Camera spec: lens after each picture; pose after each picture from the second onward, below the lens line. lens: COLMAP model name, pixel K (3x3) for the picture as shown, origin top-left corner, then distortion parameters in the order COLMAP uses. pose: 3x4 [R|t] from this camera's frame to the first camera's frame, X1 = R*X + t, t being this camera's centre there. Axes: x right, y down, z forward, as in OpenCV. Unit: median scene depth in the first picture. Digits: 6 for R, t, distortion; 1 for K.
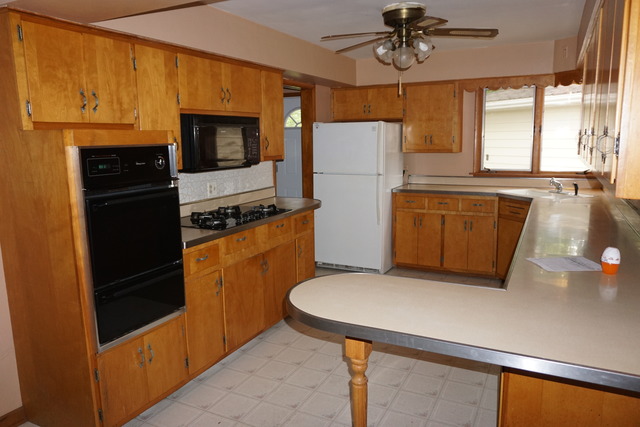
lens RADIAL K [[471.0, 0, 321.9], [0, 471.0, 213.7], [0, 0, 1]] dist [-0.015136, -0.004108]
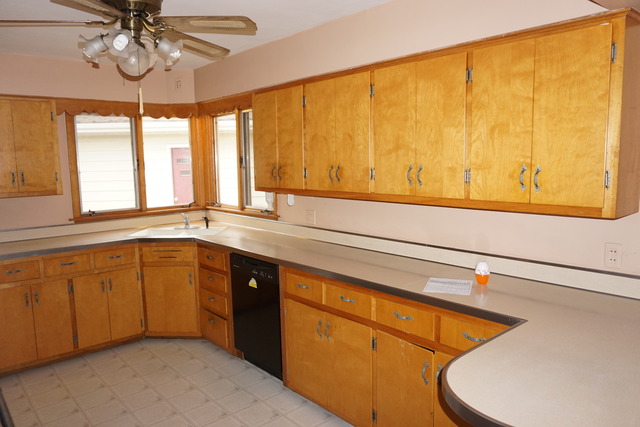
lens RADIAL K [[471.0, 0, 320.9], [0, 471.0, 213.5], [0, 0, 1]] dist [-0.015136, -0.004108]
pose [[0.394003, -0.104481, 0.913151, -0.235606], [0.164155, 0.985543, 0.041935, -0.063215], [-0.904331, 0.133376, 0.405458, 0.329626]]
